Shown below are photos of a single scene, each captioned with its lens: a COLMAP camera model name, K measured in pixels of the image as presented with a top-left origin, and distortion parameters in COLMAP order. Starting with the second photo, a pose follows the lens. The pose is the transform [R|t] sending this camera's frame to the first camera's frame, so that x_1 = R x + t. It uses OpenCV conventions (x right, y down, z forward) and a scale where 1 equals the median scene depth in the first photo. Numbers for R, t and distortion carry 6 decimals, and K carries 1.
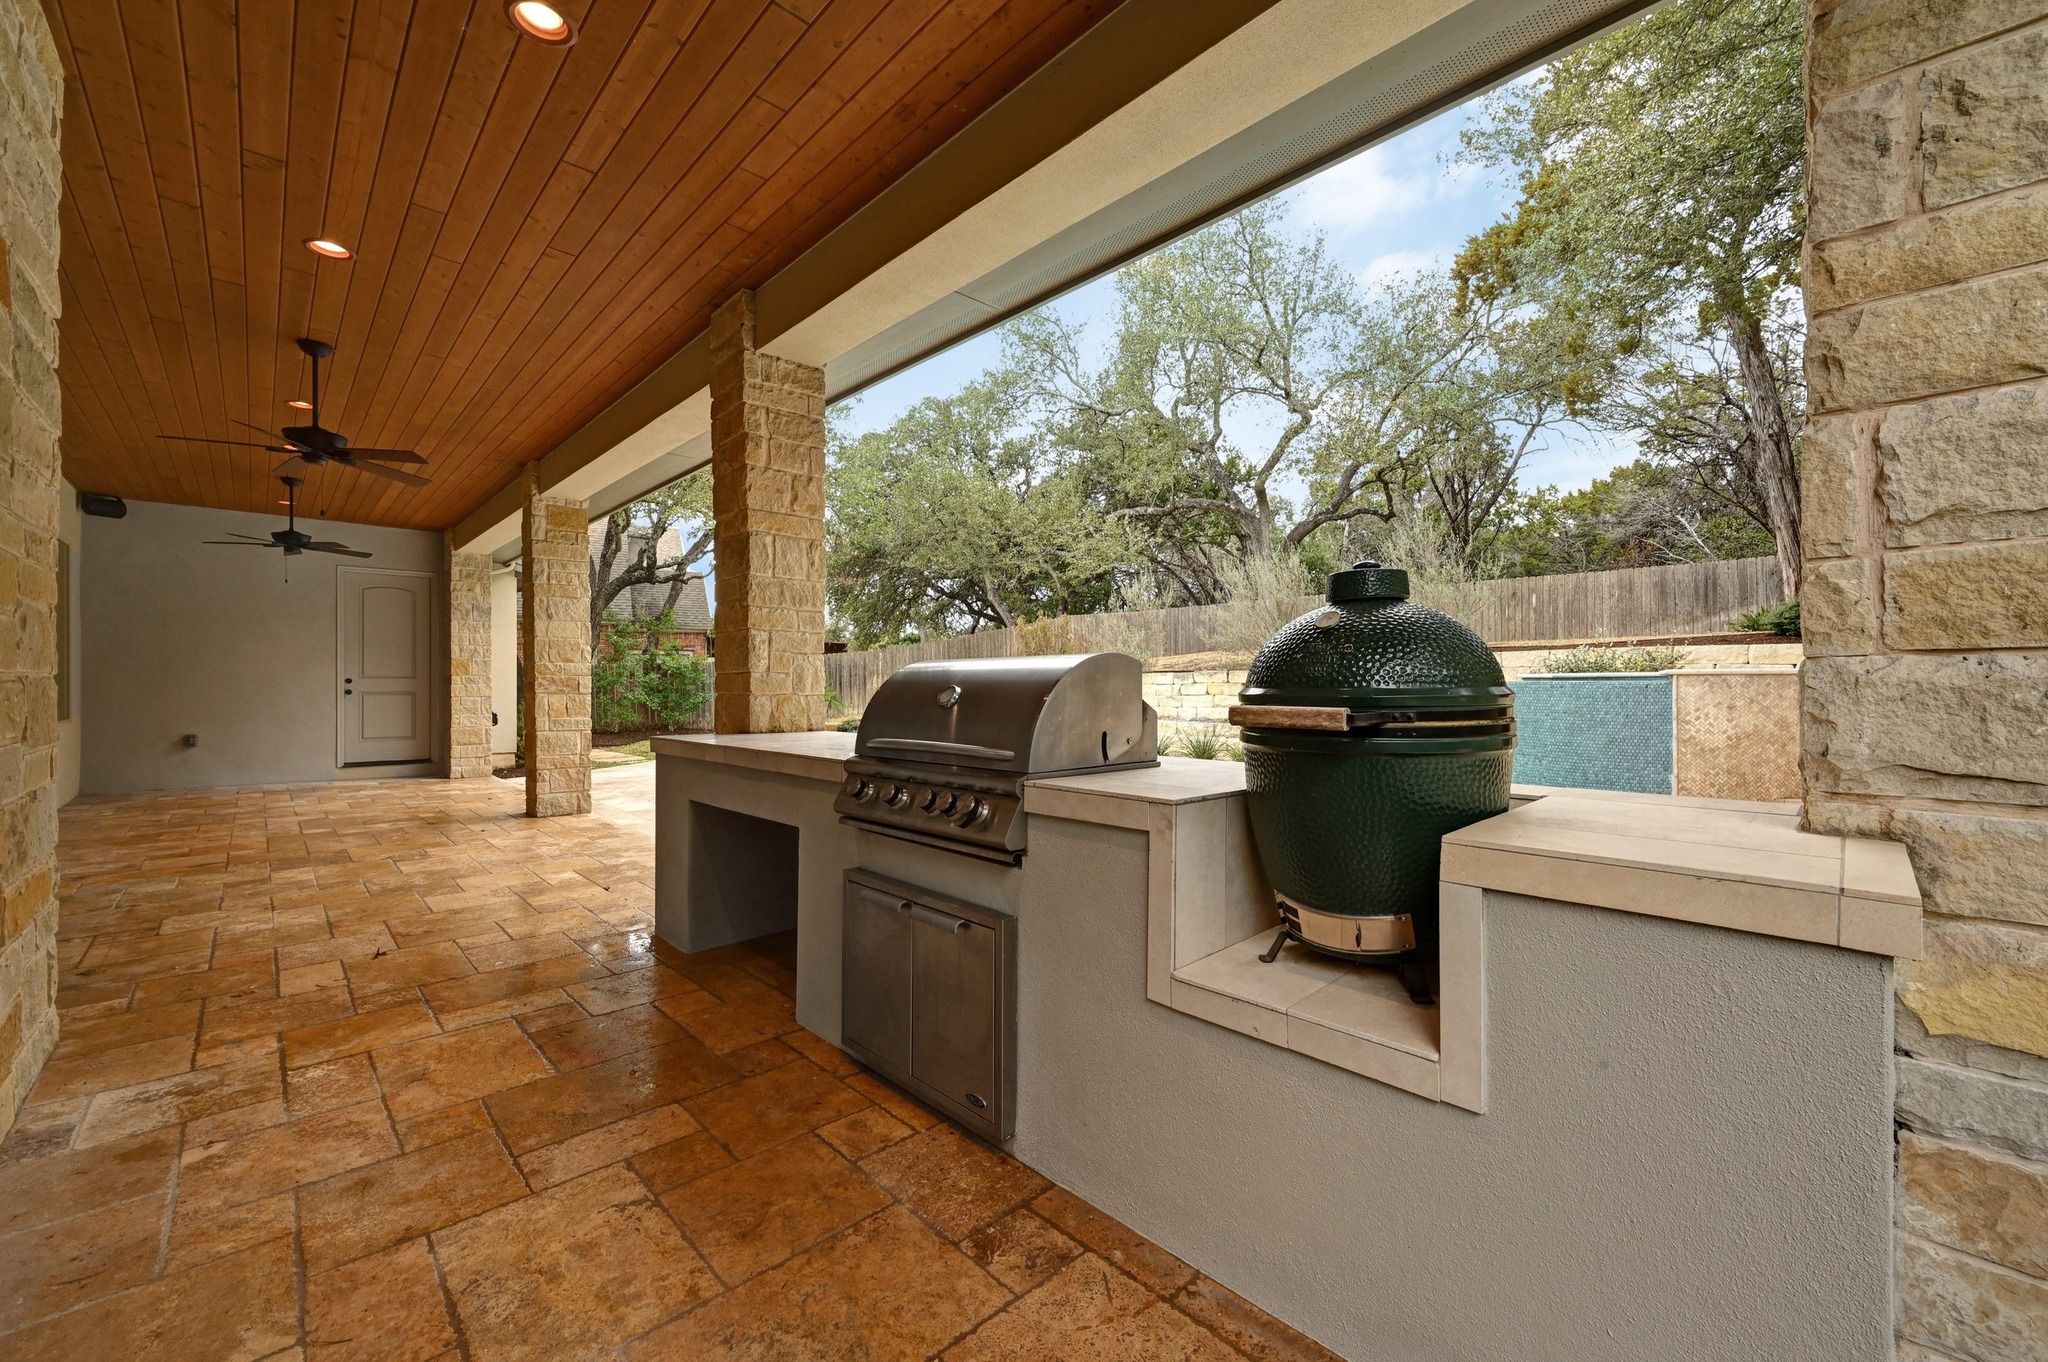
lens RADIAL K [[807.5, 0, 1028.4], [0, 807.5, 688.0], [0, 0, 1]] dist [0.002195, 0.000386]
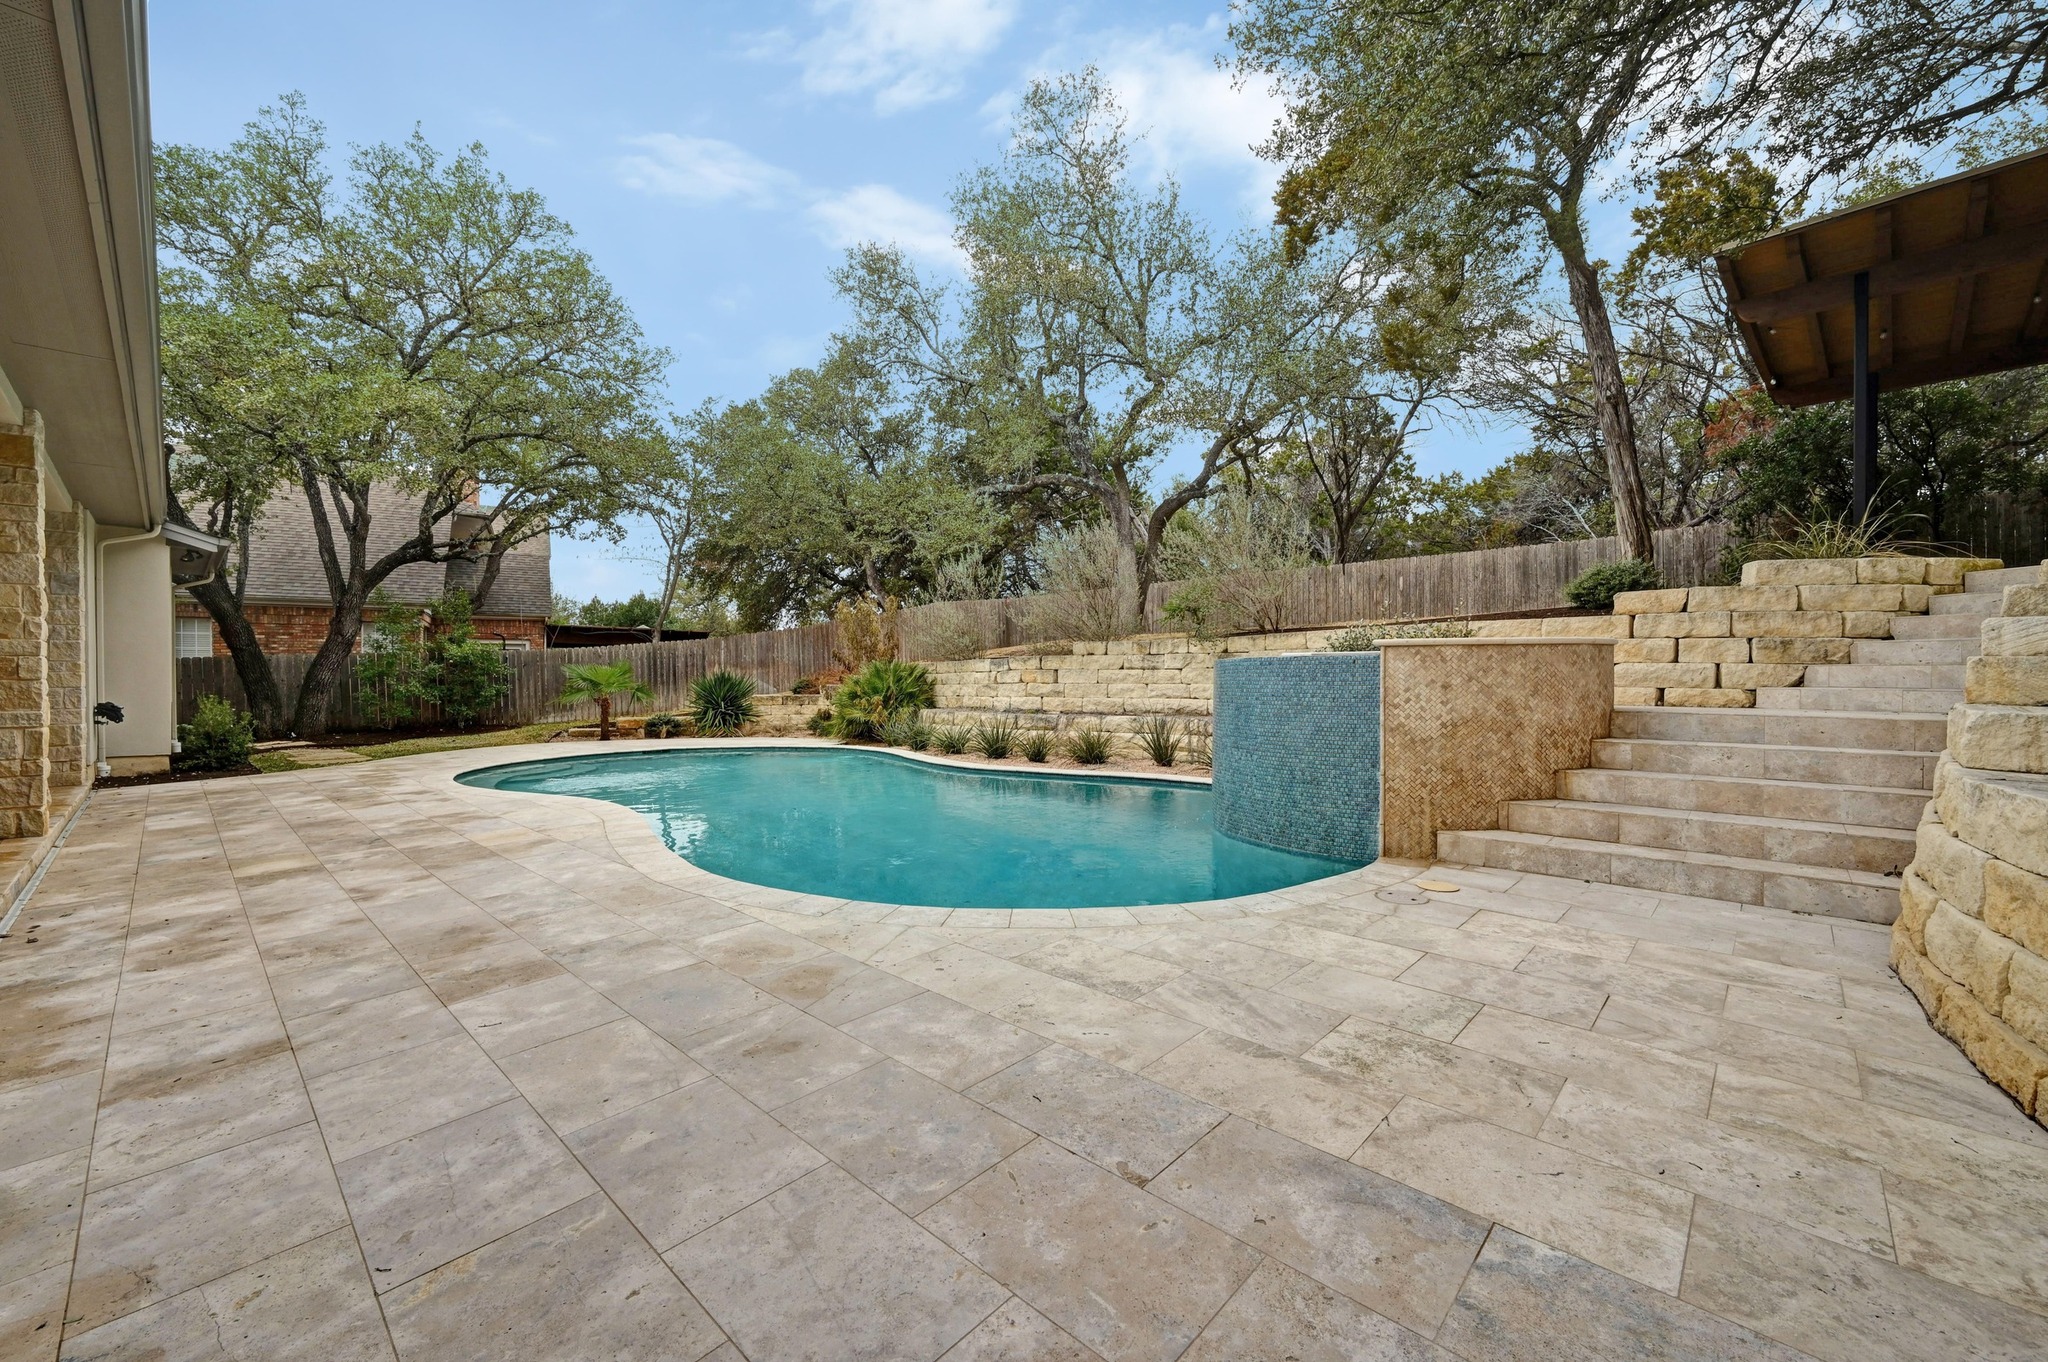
lens RADIAL K [[807.5, 0, 1028.4], [0, 807.5, 688.0], [0, 0, 1]] dist [0.002195, 0.000386]
pose [[0.998482, -0.005300, 0.054820, 0.136723], [0.004902, 0.999961, 0.007392, 0.005750], [-0.054857, -0.007112, 0.998469, 0.075872]]
